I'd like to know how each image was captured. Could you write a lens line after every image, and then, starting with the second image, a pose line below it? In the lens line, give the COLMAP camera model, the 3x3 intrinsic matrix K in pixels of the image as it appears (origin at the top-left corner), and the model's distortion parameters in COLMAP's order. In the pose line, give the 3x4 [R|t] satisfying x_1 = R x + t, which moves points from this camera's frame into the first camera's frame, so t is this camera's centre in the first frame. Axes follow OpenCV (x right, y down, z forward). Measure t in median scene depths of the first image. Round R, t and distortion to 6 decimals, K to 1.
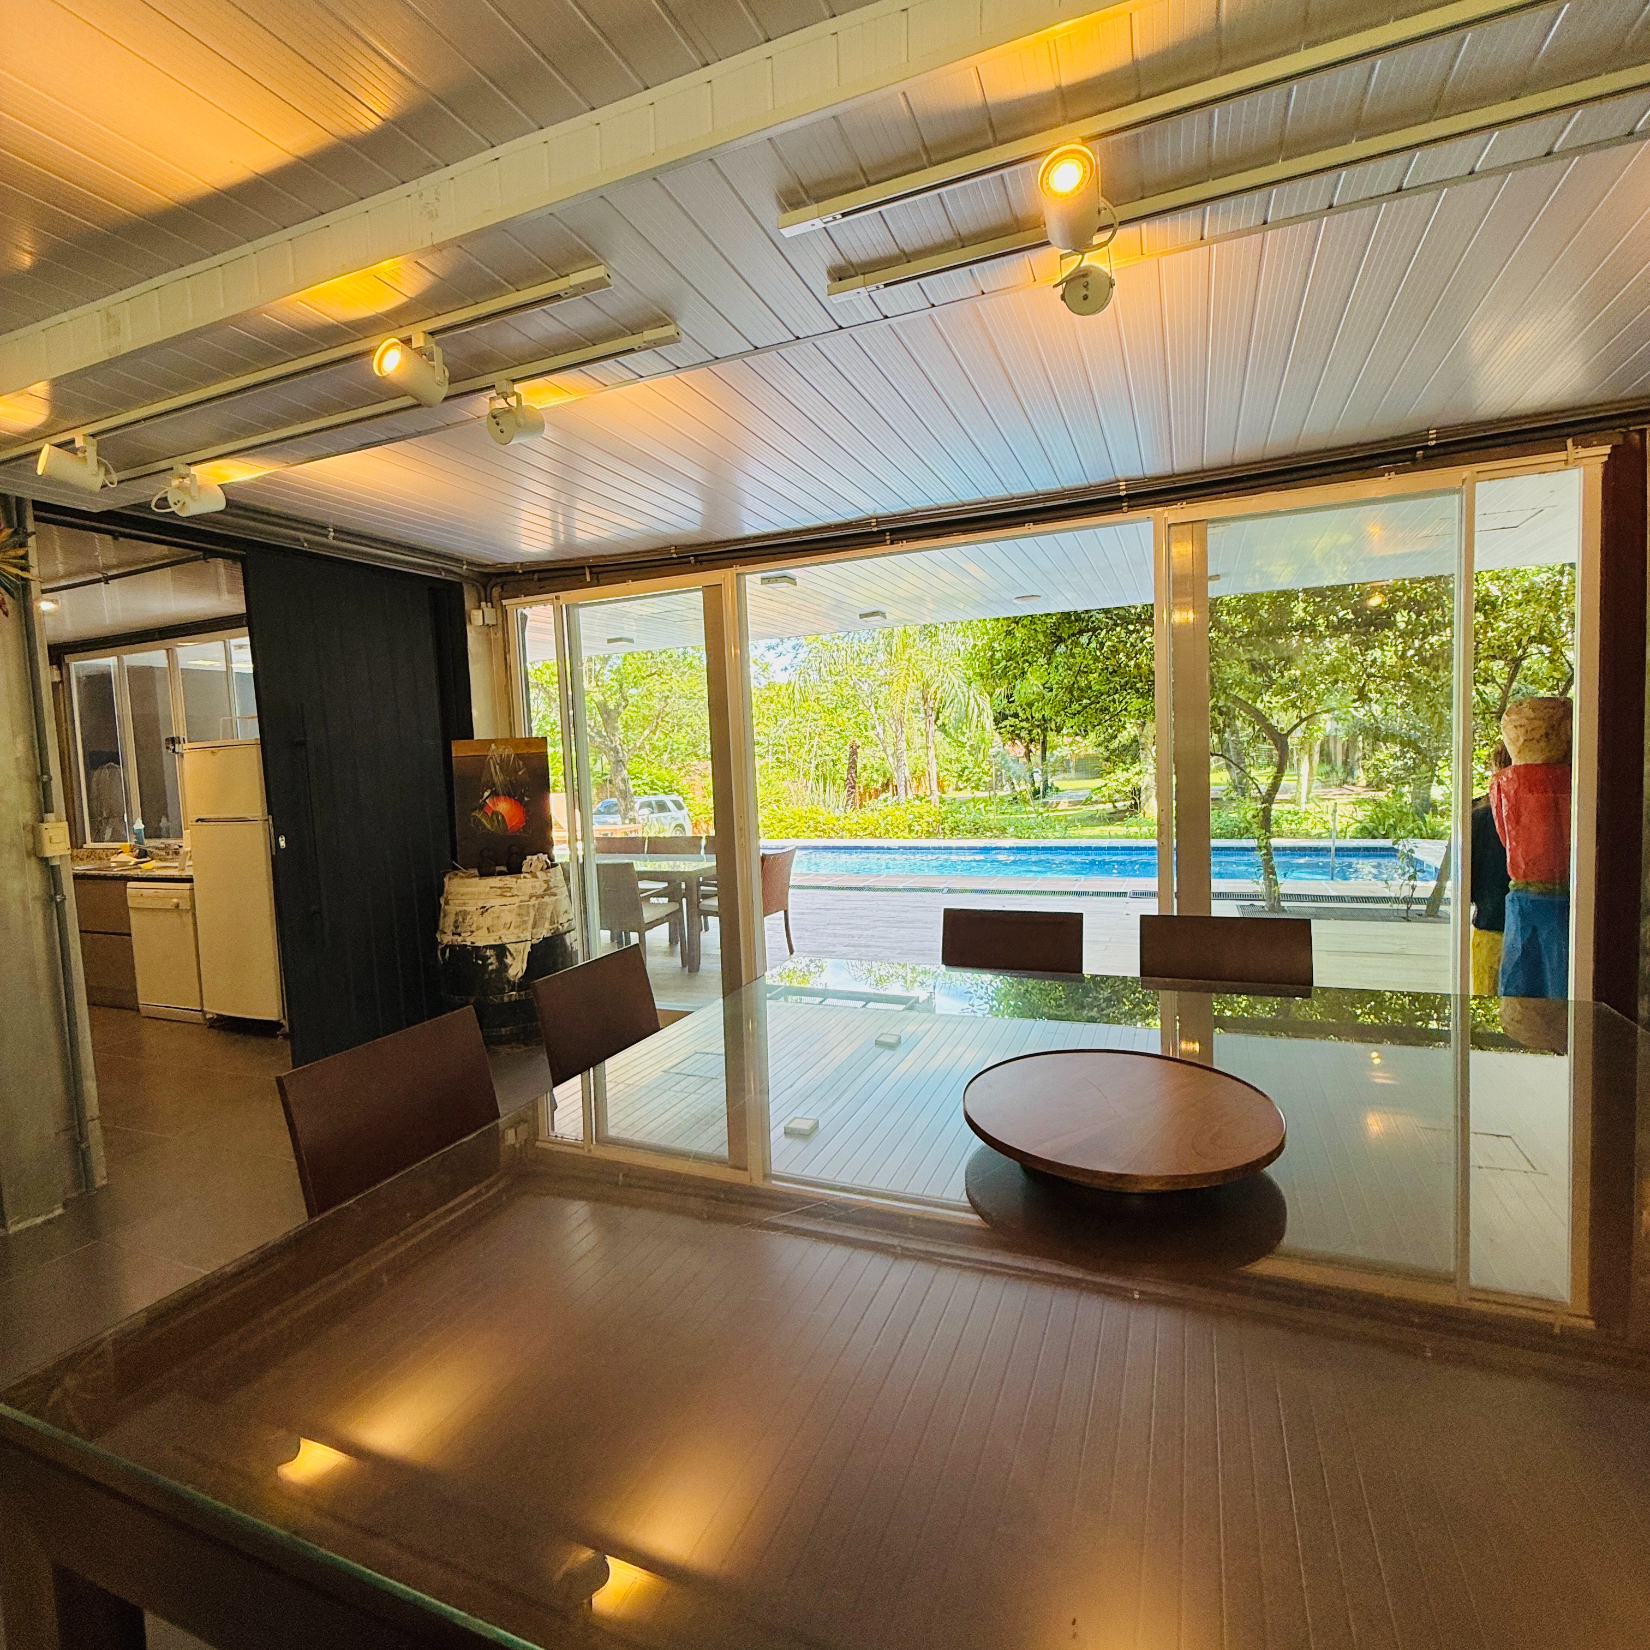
lens RADIAL K [[875.5, 0, 826.4], [0, 875.5, 815.5], [0, 0, 1]] dist [-0.002789, 0.000736]
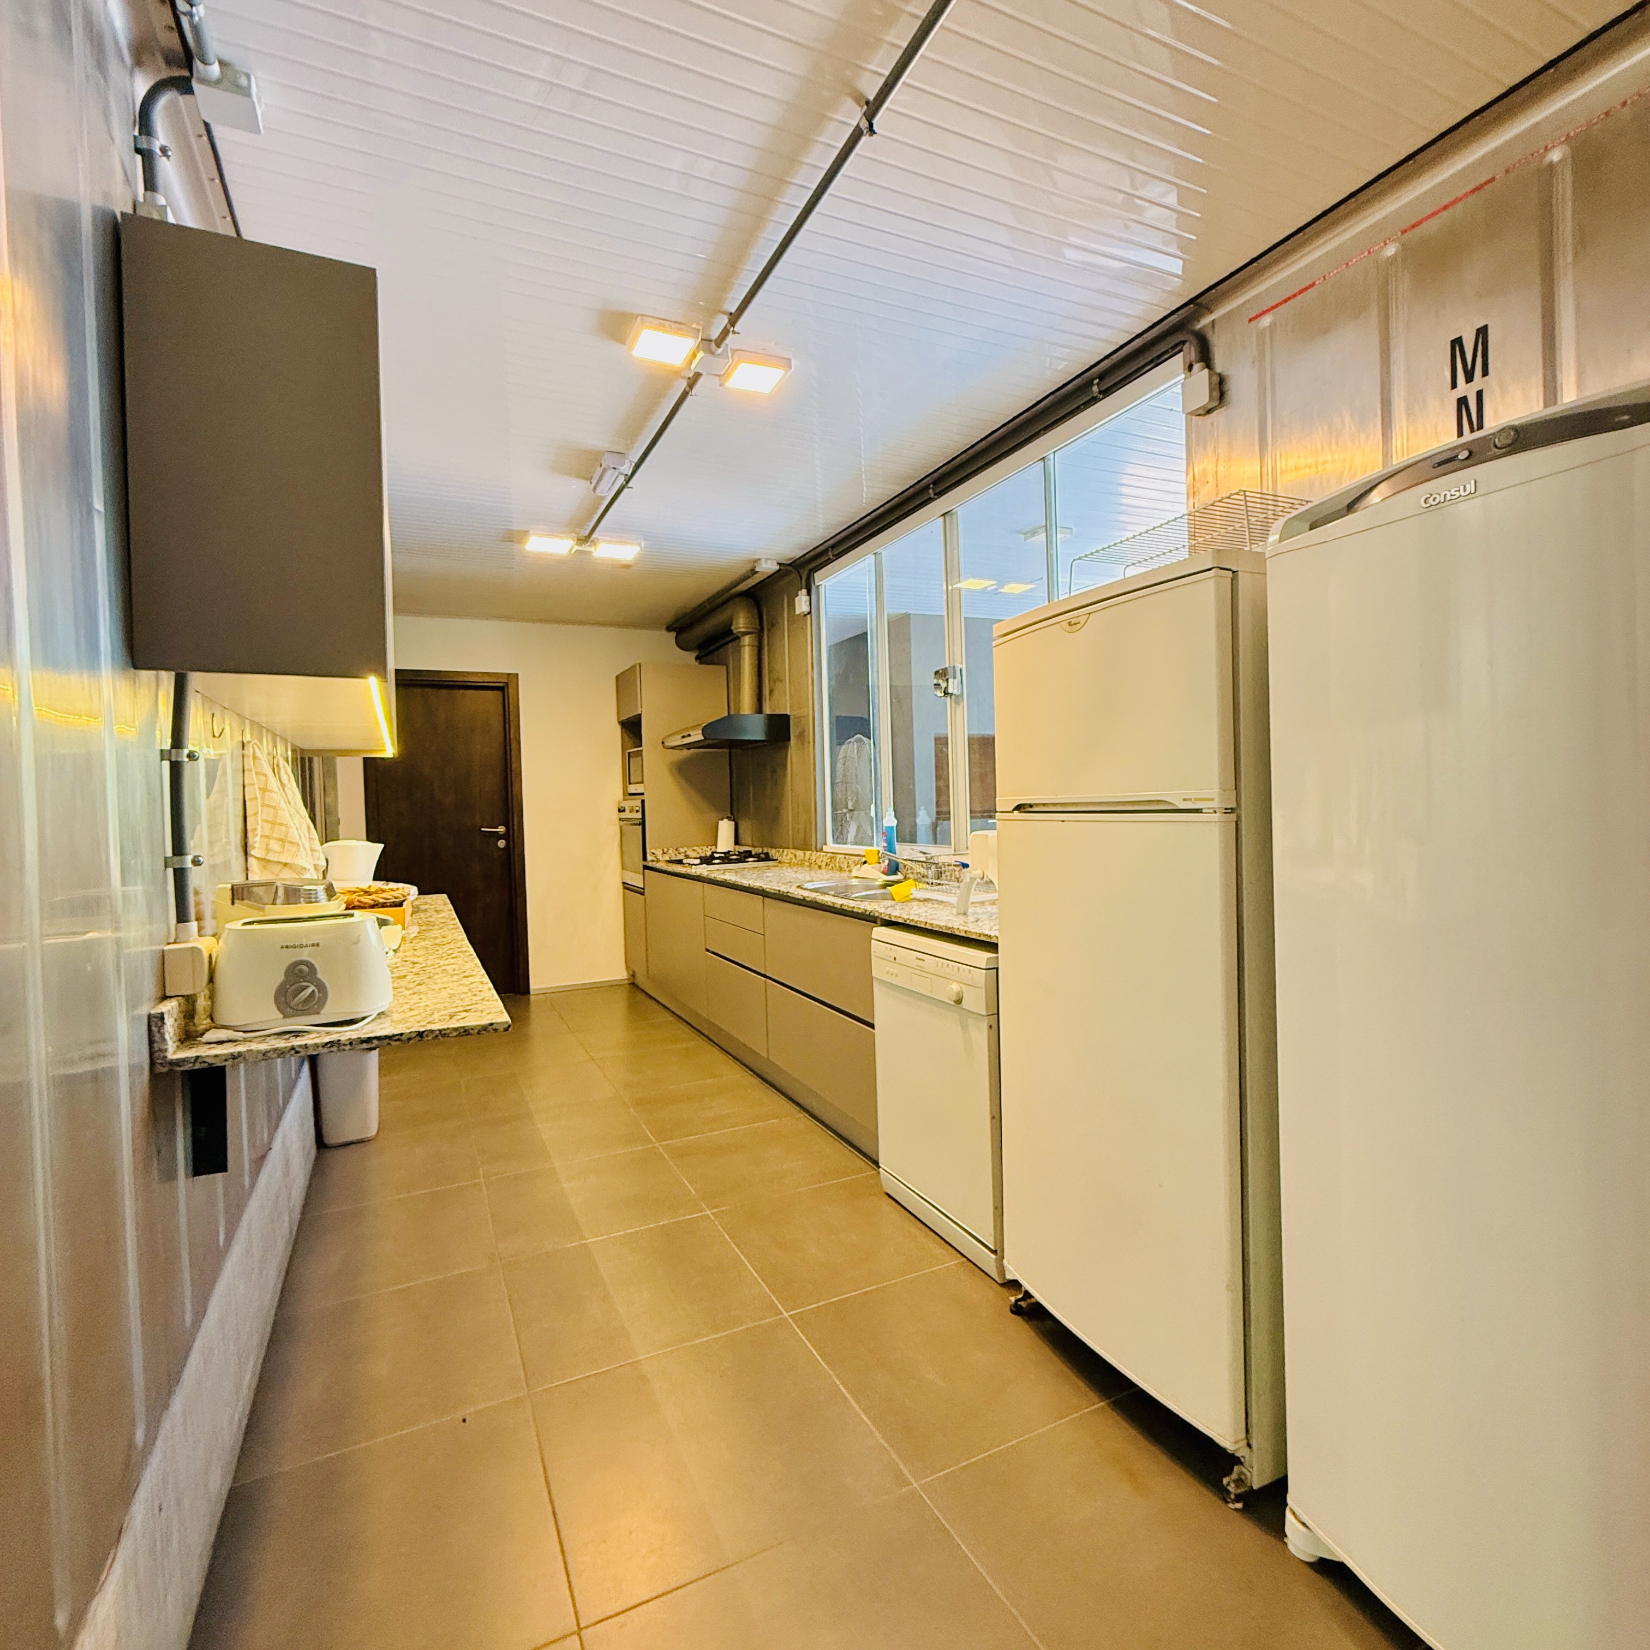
lens RADIAL K [[875.5, 0, 826.4], [0, 875.5, 815.5], [0, 0, 1]] dist [-0.002789, 0.000736]
pose [[0.748850, 0.032141, -0.661959, -0.423242], [-0.045231, 0.998973, -0.002663, 0.011633], [0.661194, 0.031935, 0.749535, 0.522221]]
